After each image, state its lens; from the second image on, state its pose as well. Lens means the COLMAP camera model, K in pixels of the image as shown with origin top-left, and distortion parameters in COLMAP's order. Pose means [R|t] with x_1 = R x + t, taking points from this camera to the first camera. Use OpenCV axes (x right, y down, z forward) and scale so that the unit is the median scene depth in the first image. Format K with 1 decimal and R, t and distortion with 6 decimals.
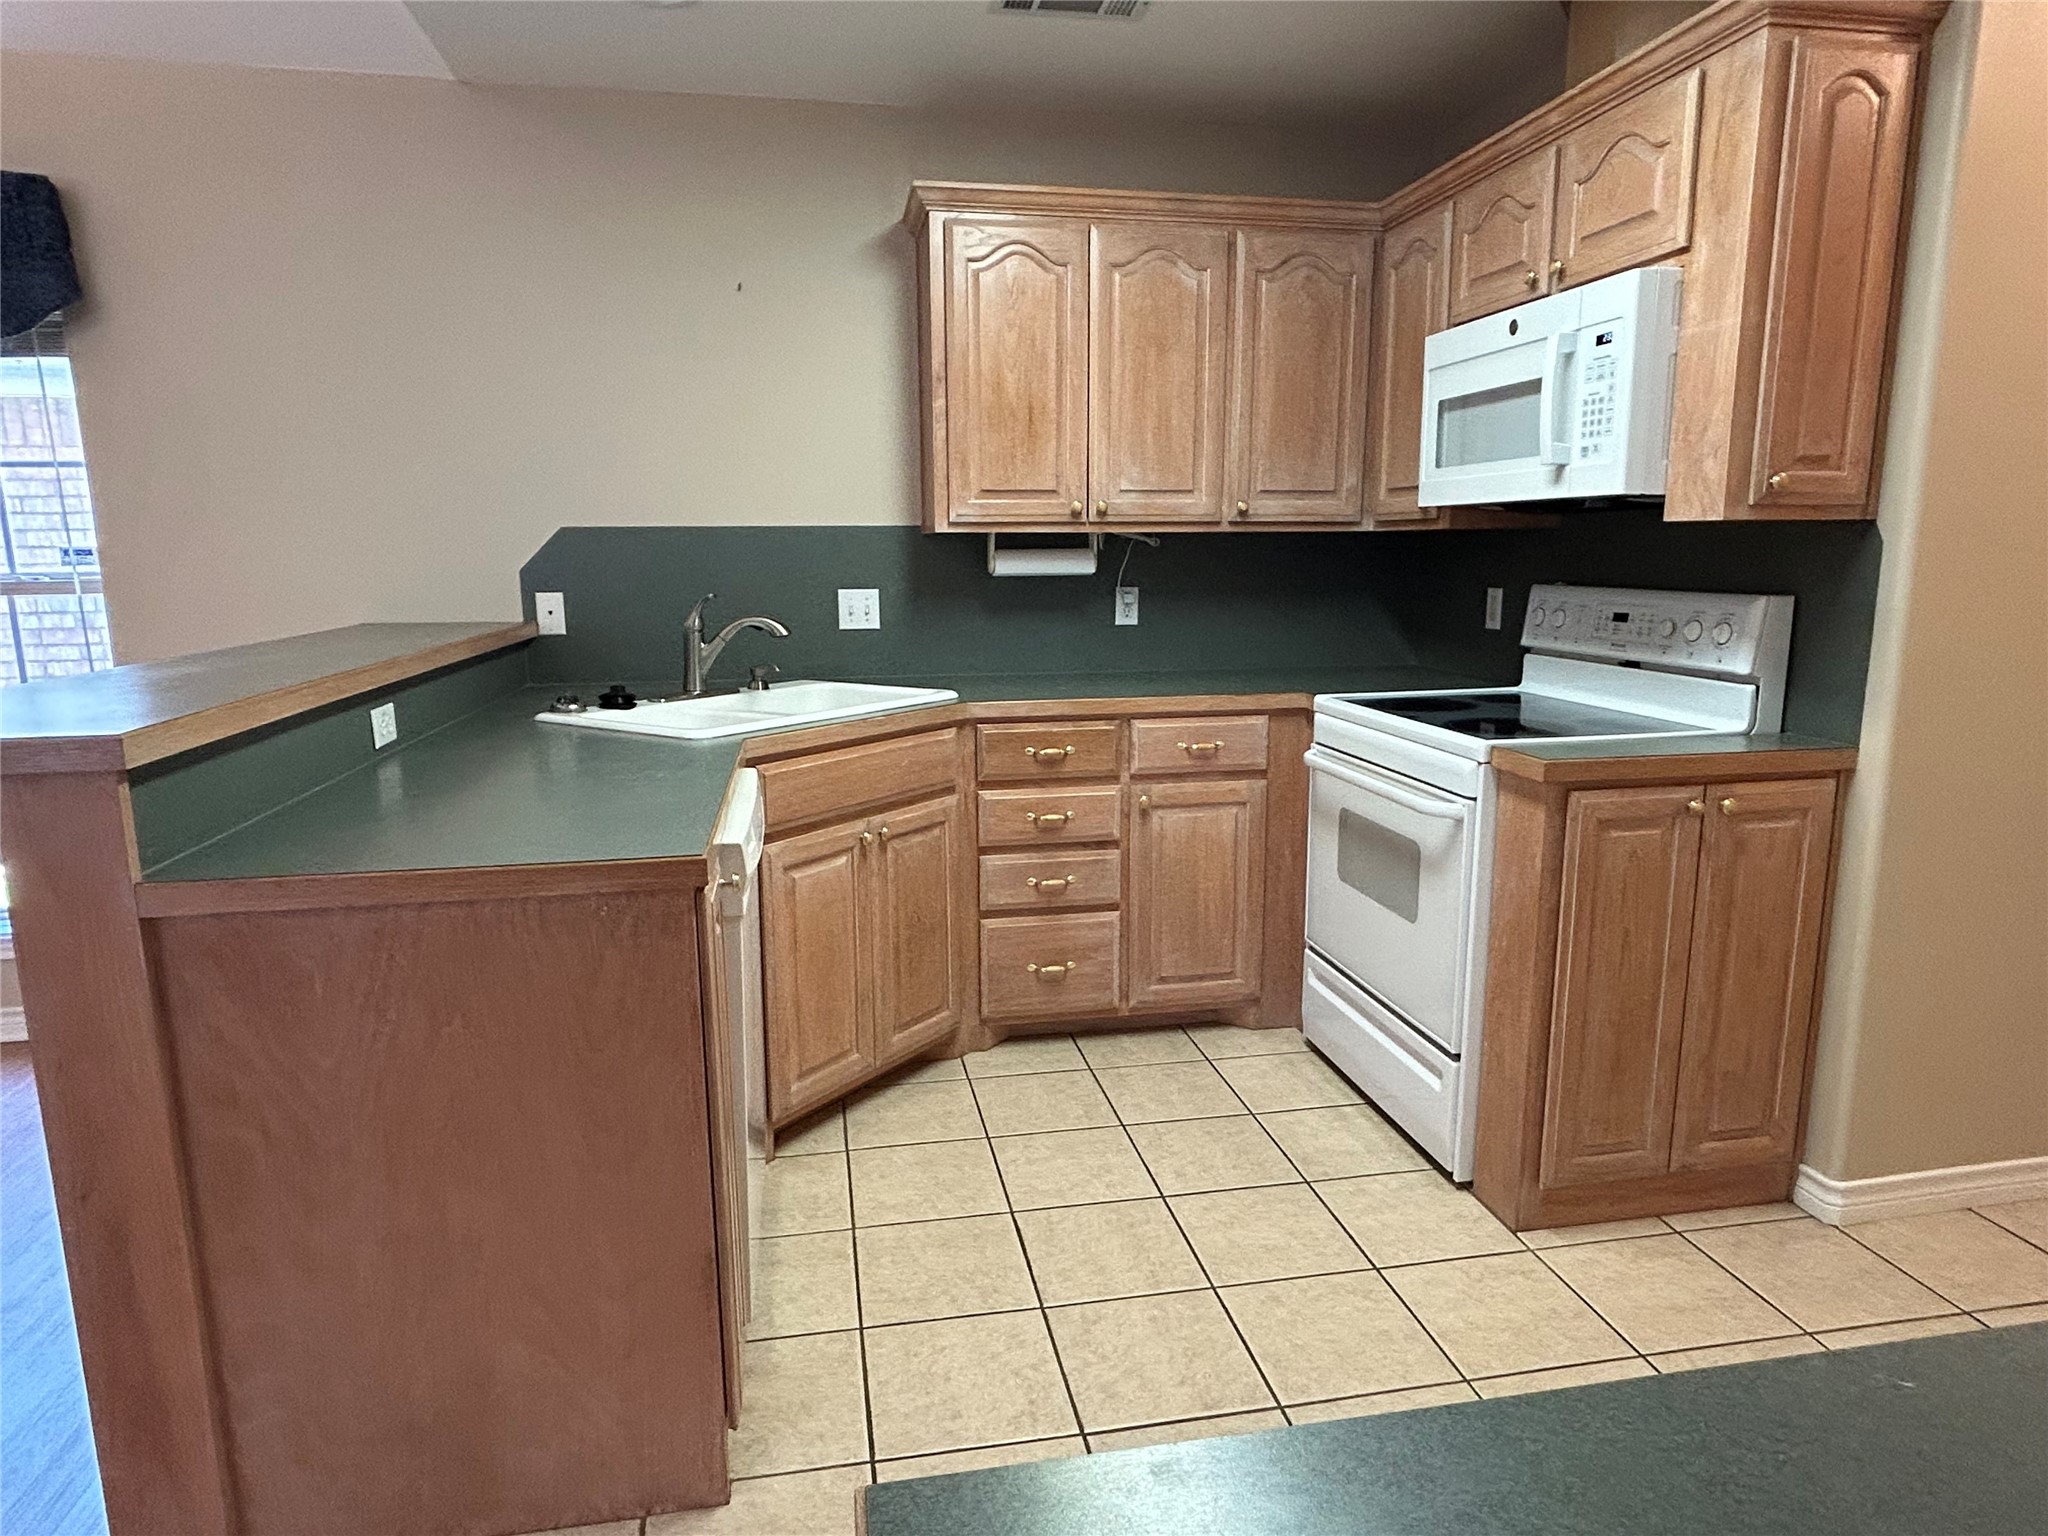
lens RADIAL K [[1207.9, 0, 1025.9], [0, 1207.9, 766.4], [0, 0, 1]] dist [0.000643, 0.000417]
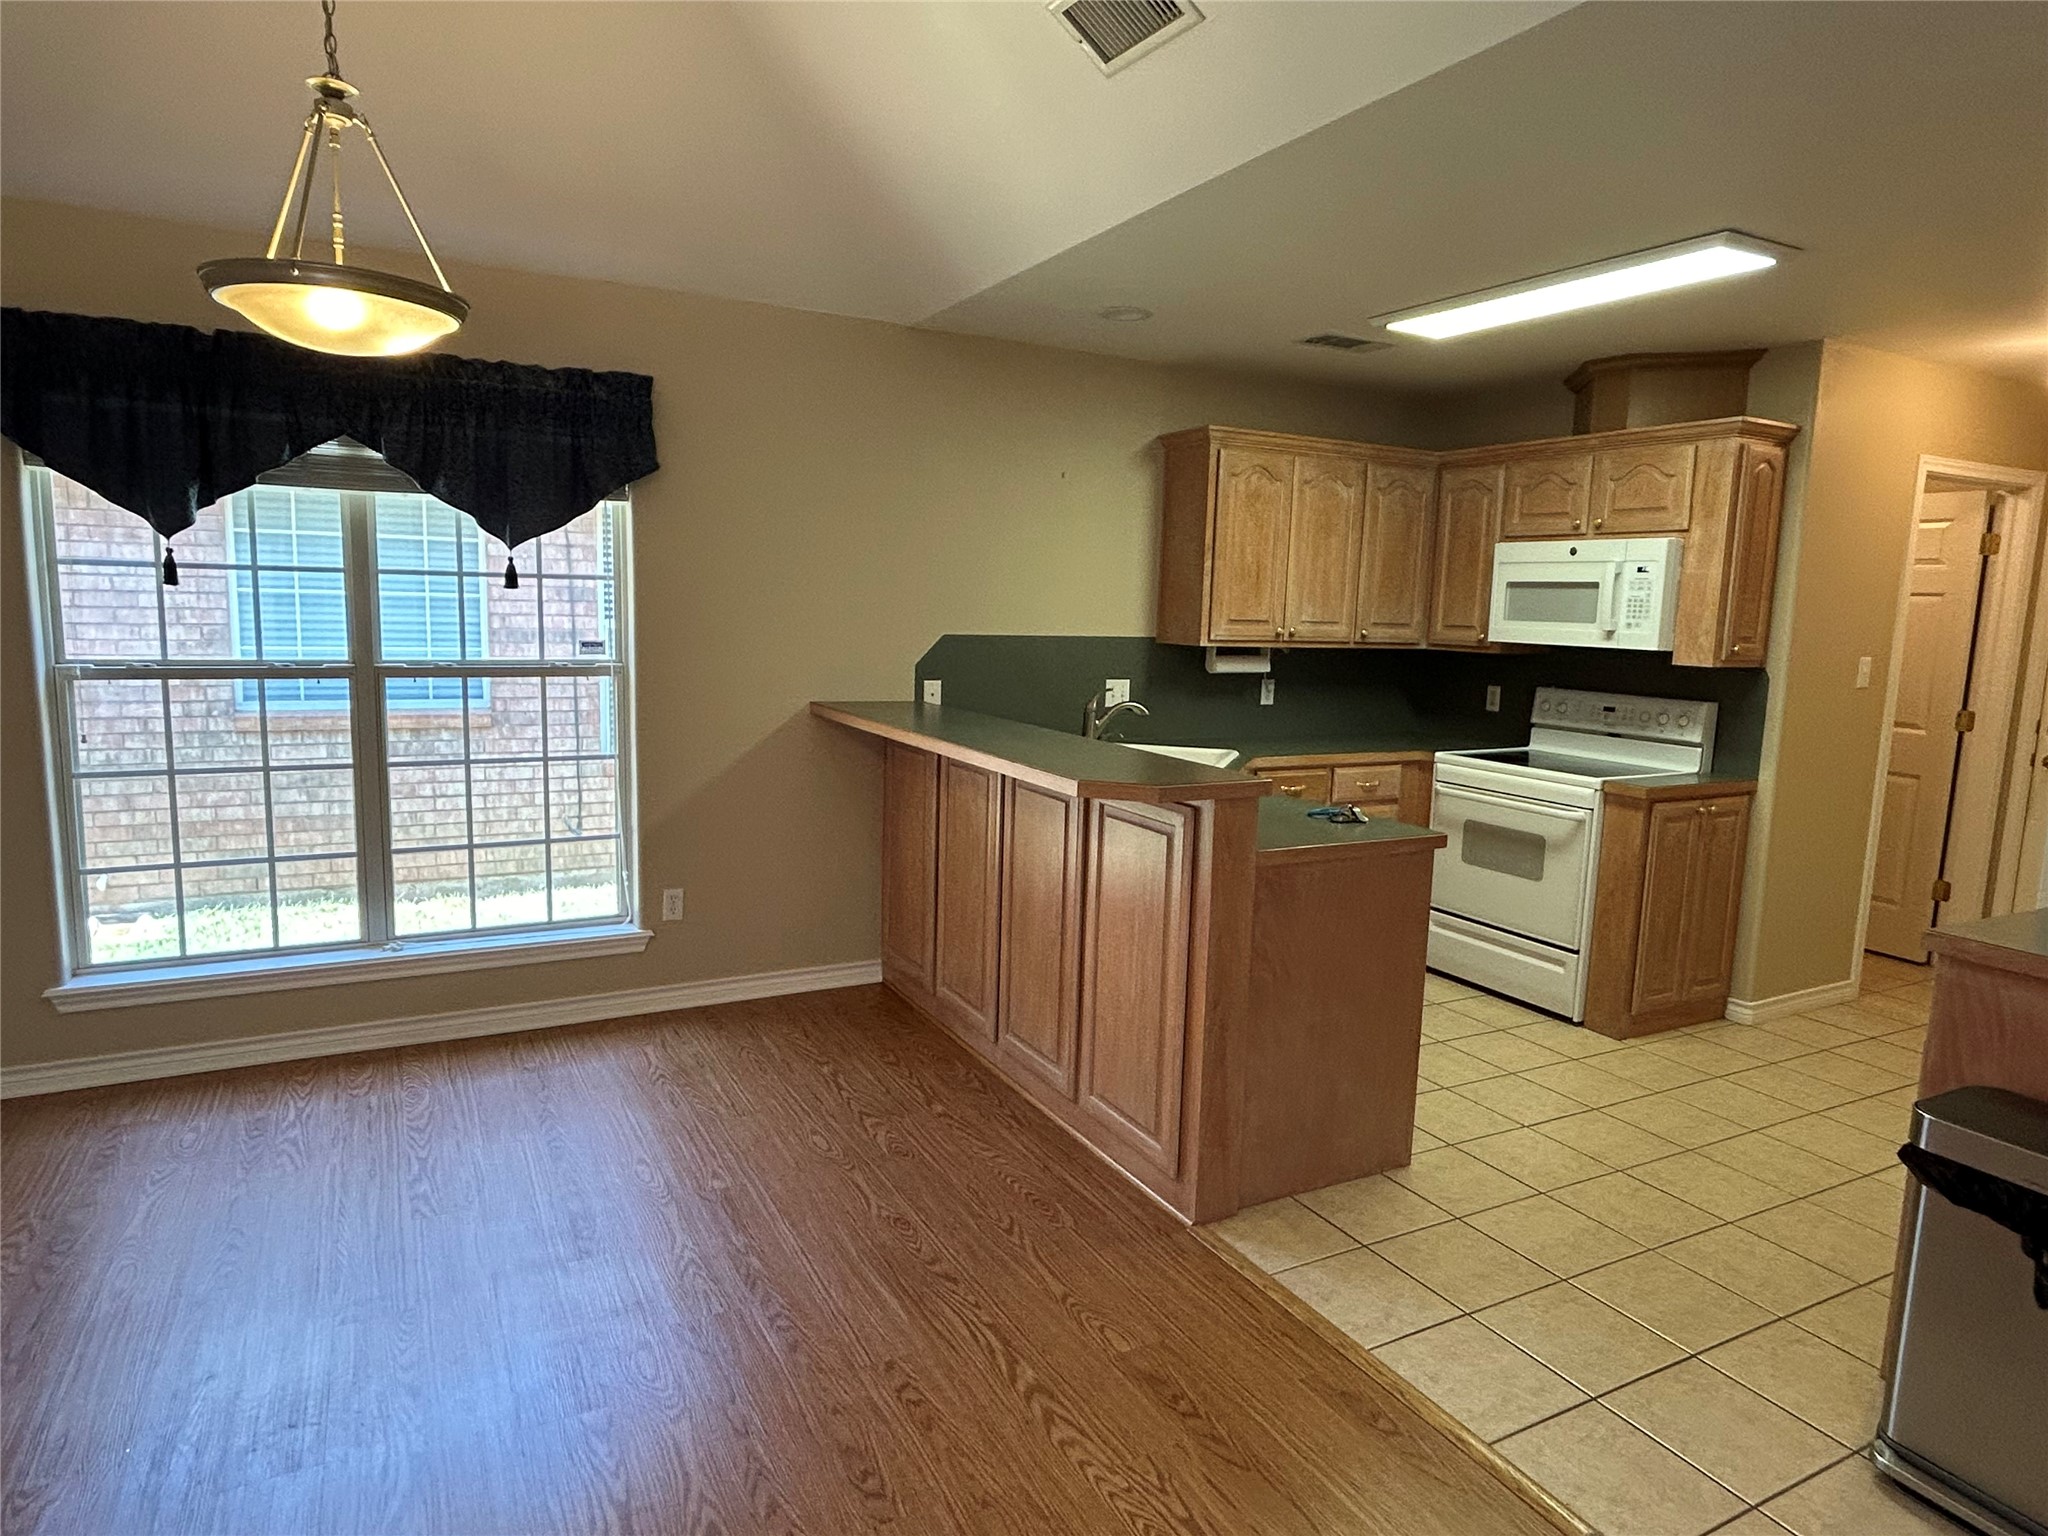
lens RADIAL K [[1207.9, 0, 1019.3], [0, 1207.9, 767.1], [0, 0, 1]] dist [0.000643, 0.000417]
pose [[0.952797, -0.005846, 0.303553, -0.819150], [0.017573, 0.999200, -0.035914, 0.010229], [-0.303100, 0.039553, 0.952137, -0.404705]]
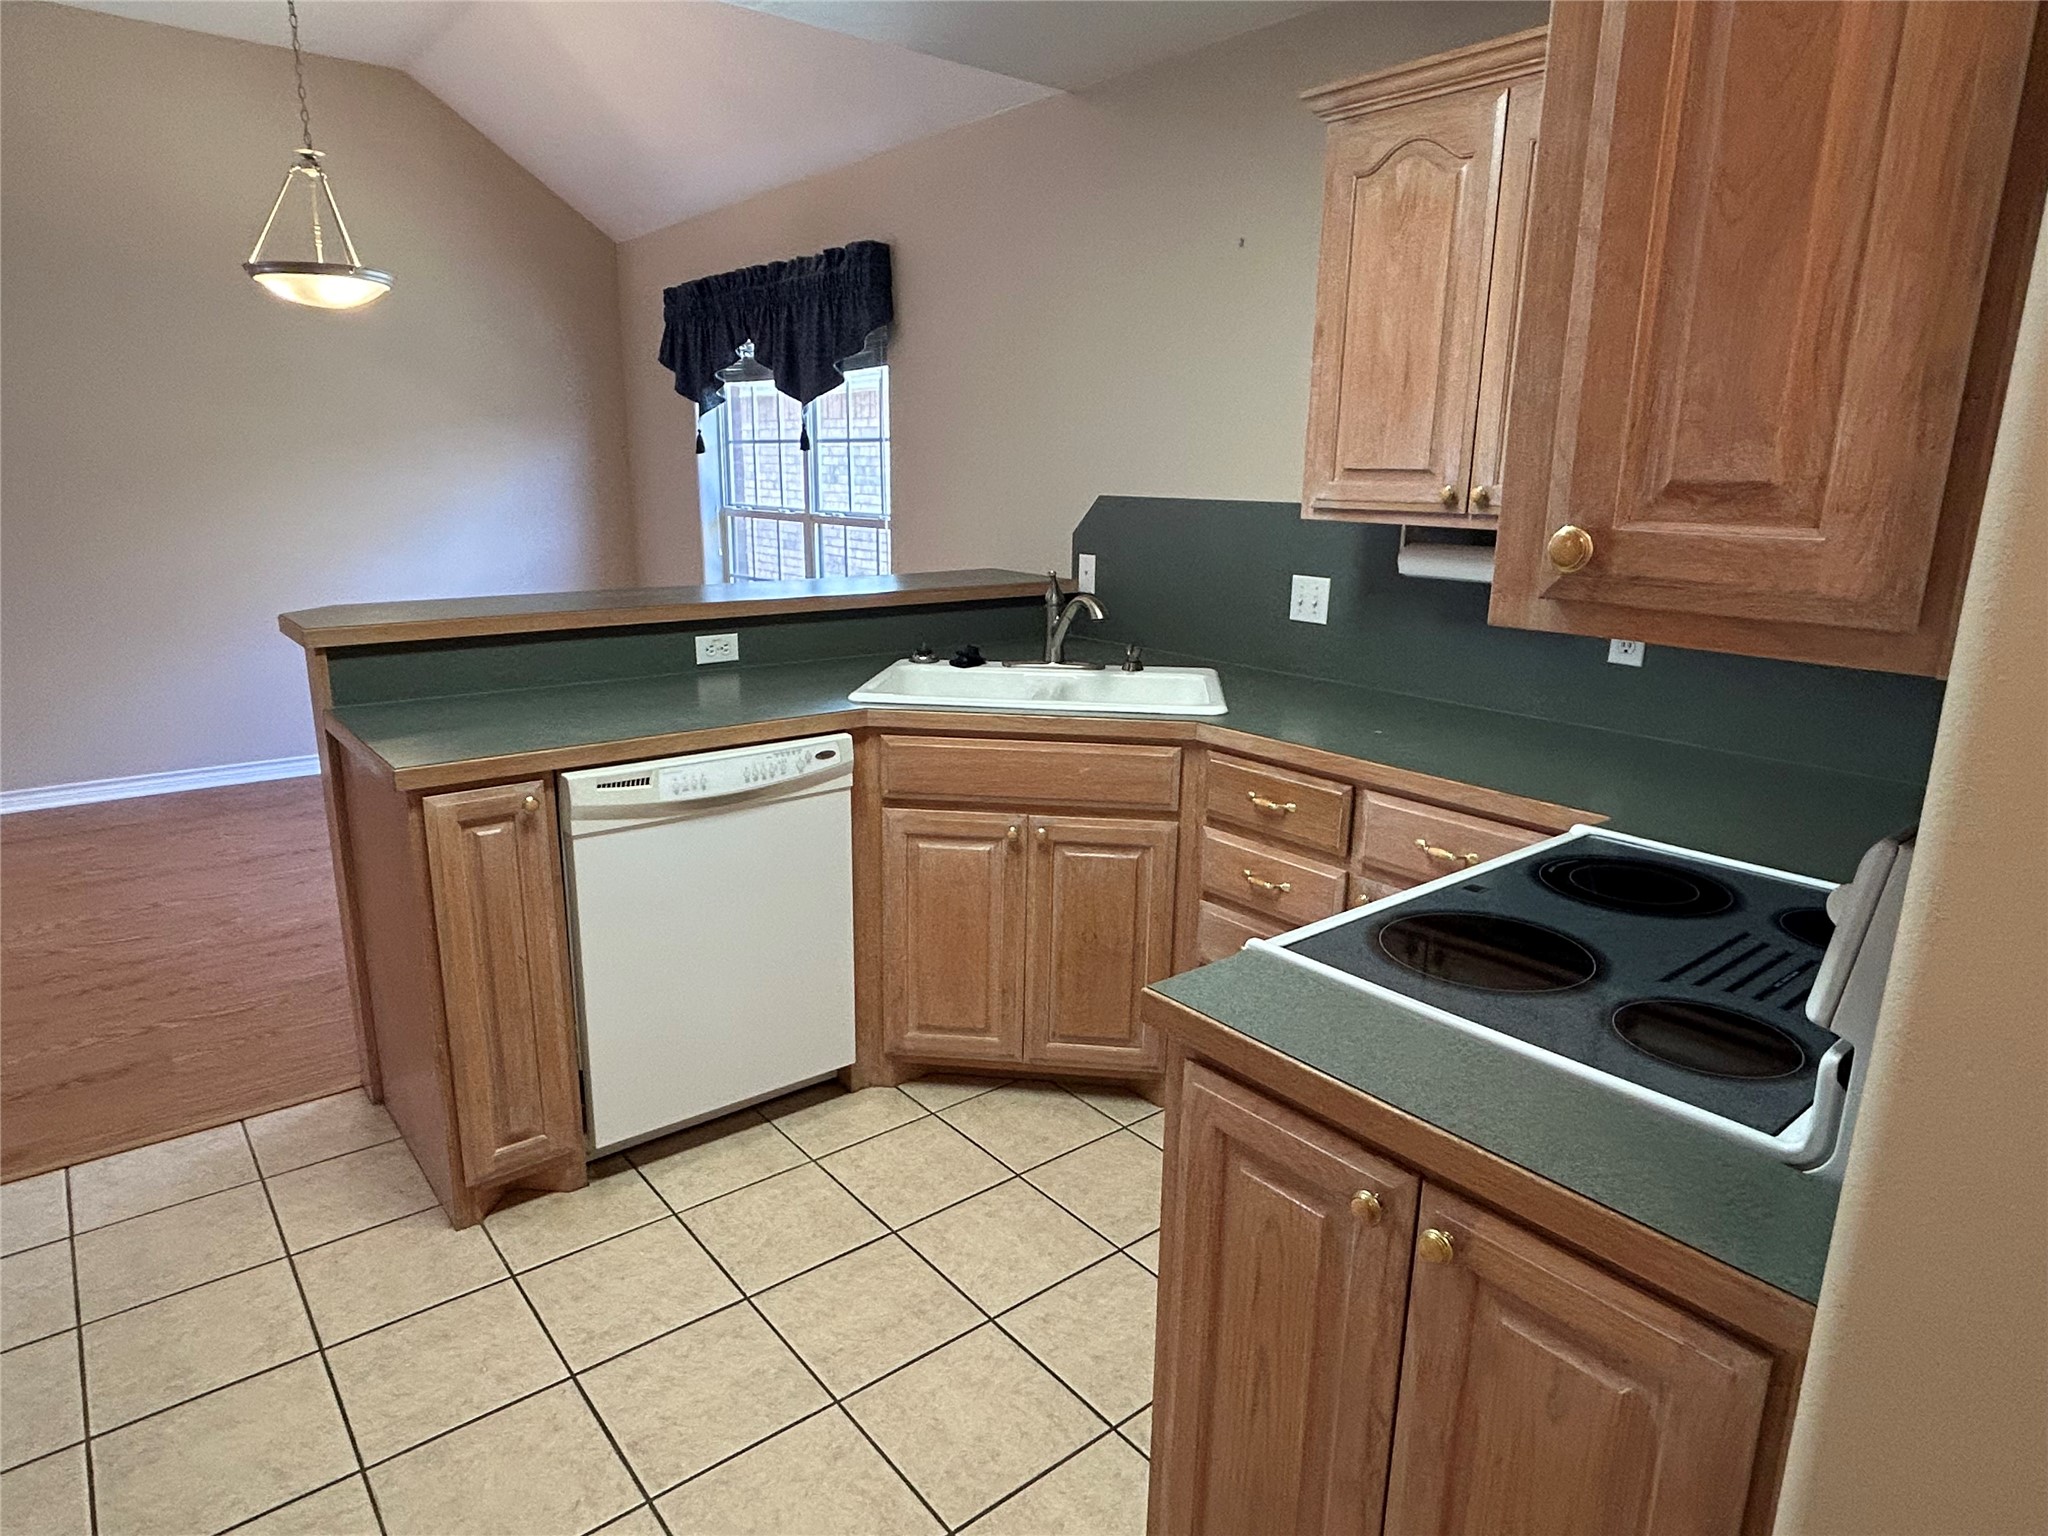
lens RADIAL K [[1207.9, 0, 1024.9], [0, 1207.9, 766.9], [0, 0, 1]] dist [0.000643, 0.000417]
pose [[0.478072, 0.227029, -0.848472, 0.632419], [-0.171553, 0.971547, 0.163298, -0.141879], [0.861404, 0.067490, 0.503417, 0.461516]]
